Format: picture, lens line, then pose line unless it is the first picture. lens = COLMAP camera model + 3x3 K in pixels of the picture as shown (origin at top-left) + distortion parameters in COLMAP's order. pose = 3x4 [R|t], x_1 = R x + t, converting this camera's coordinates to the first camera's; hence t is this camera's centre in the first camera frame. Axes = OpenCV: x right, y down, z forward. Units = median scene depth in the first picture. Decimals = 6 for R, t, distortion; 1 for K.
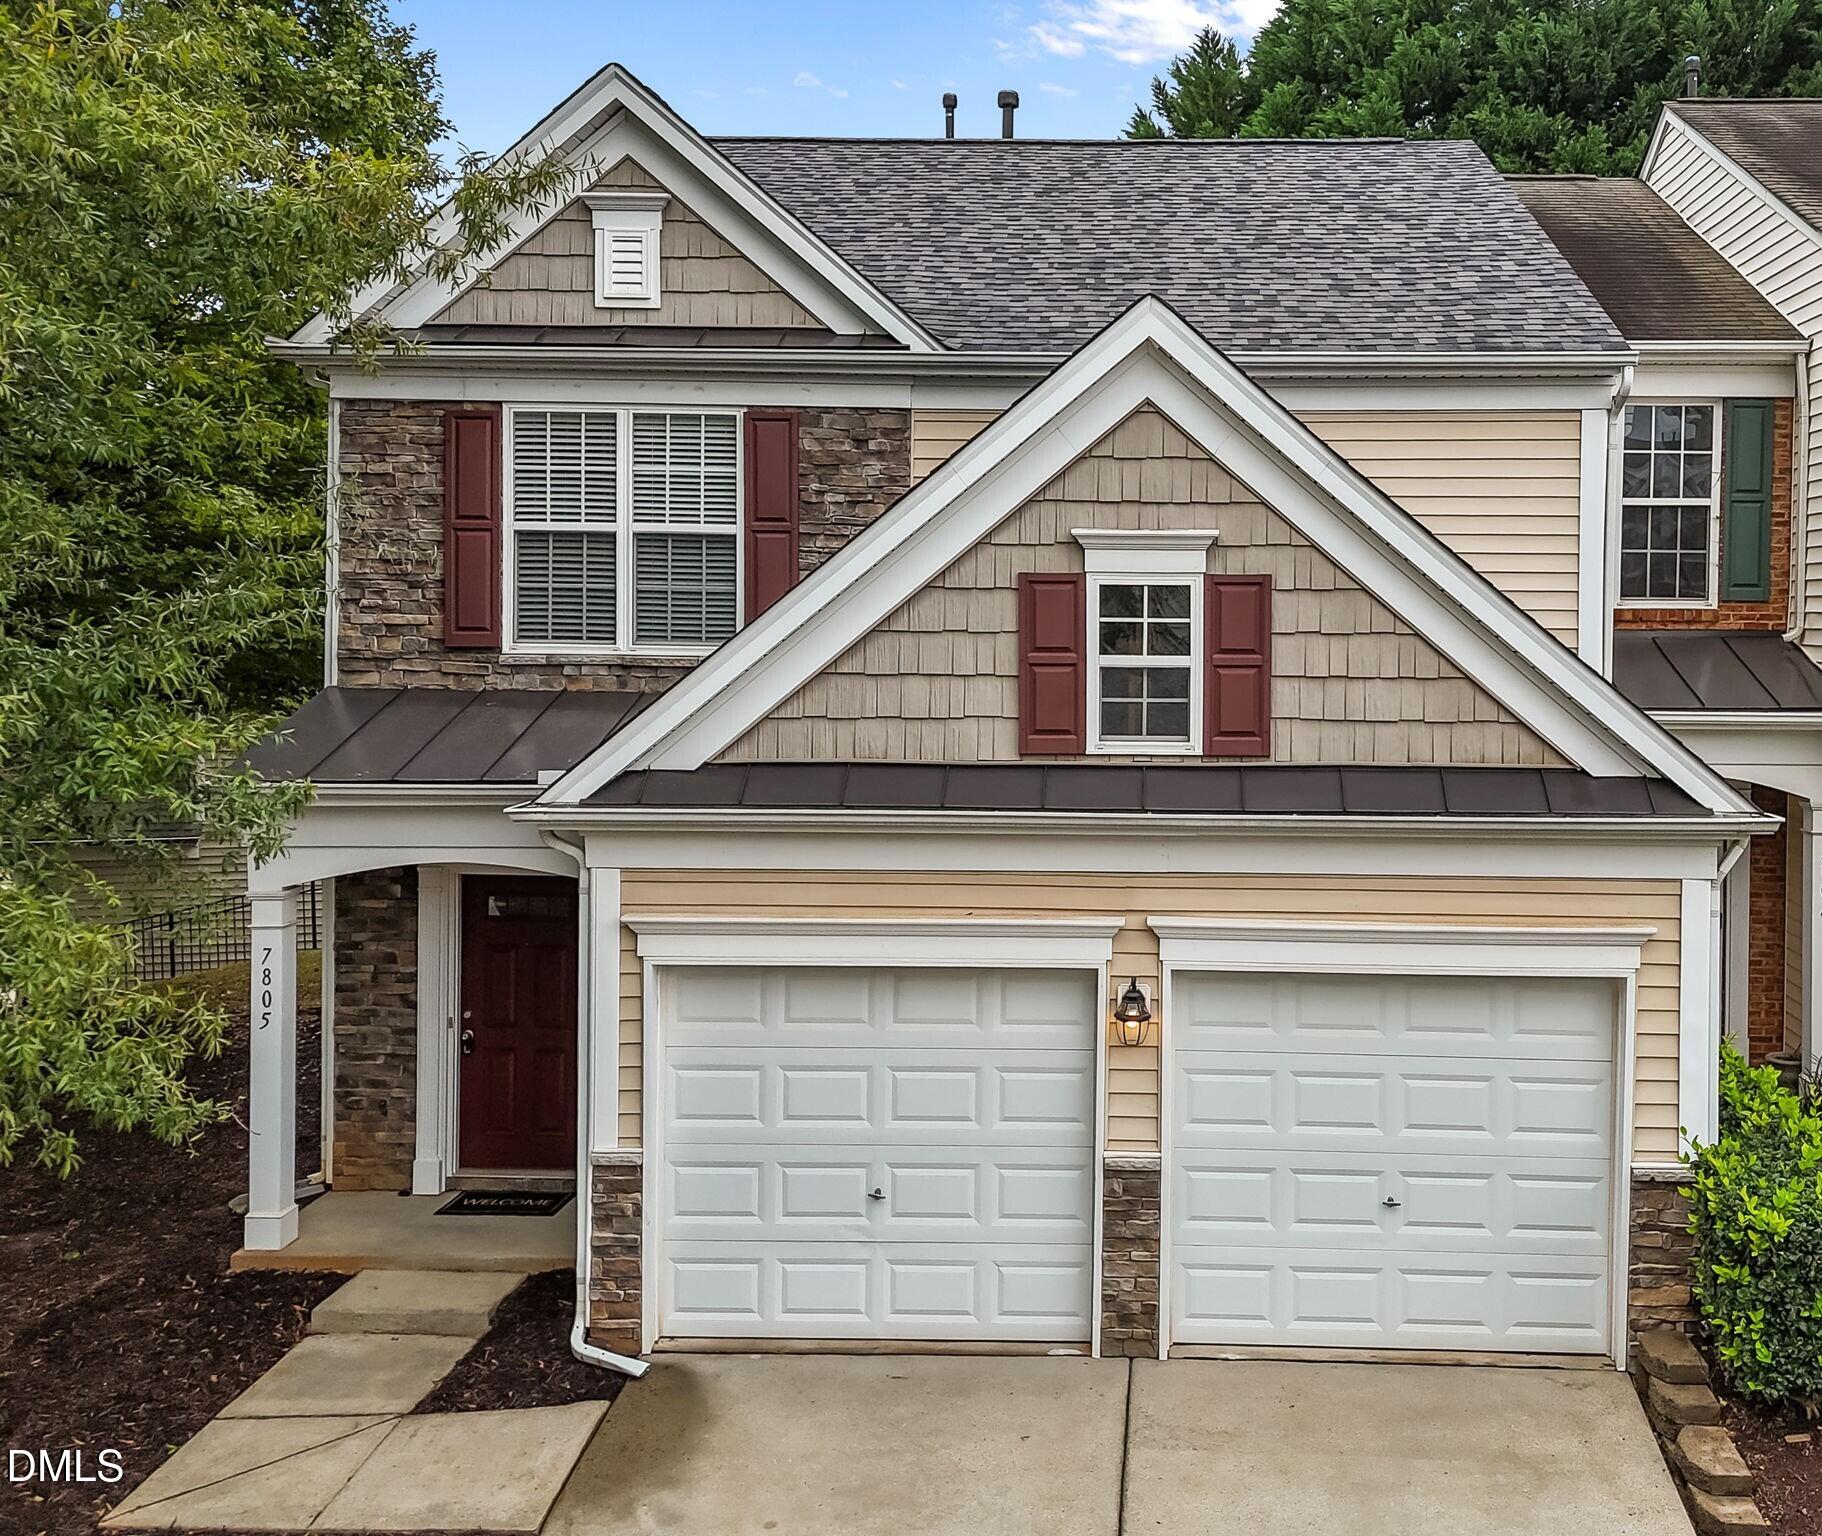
lens RADIAL K [[1850.3, 0, 1117.2], [0, 1850.3, 672.4], [0, 0, 1]] dist [0.043077, -0.008063]
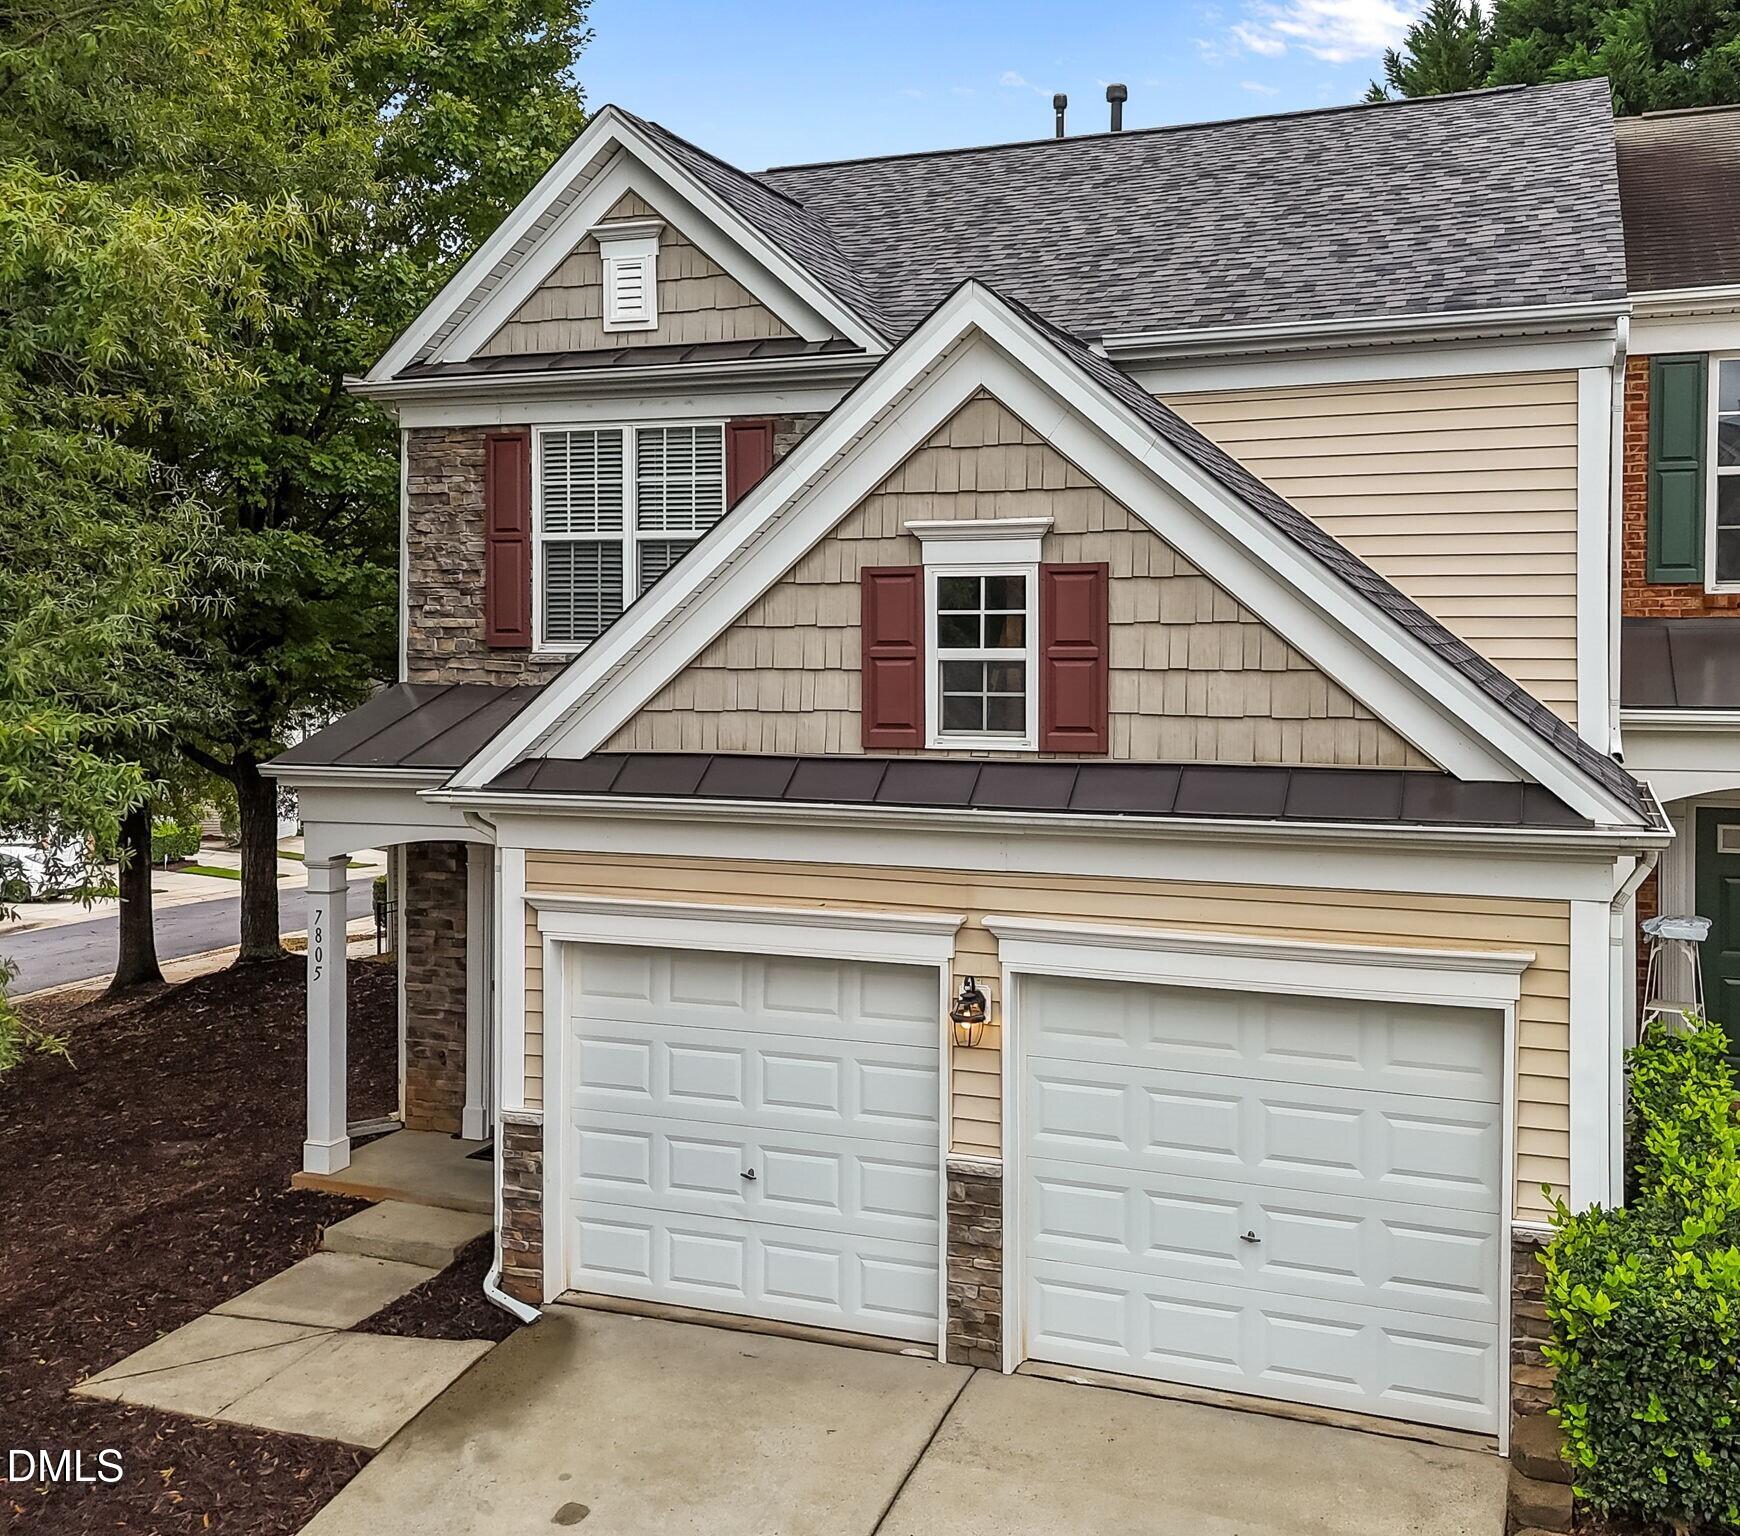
lens RADIAL K [[1808.0, 0, 876.5], [0, 1808.0, 668.5], [0, 0, 1]] dist [0.054400, -0.030794]
pose [[0.936485, -0.003662, -0.350688, 0.295233], [0.002177, 0.999987, -0.004630, 0.005808], [0.350700, 0.003573, 0.936481, 0.084723]]
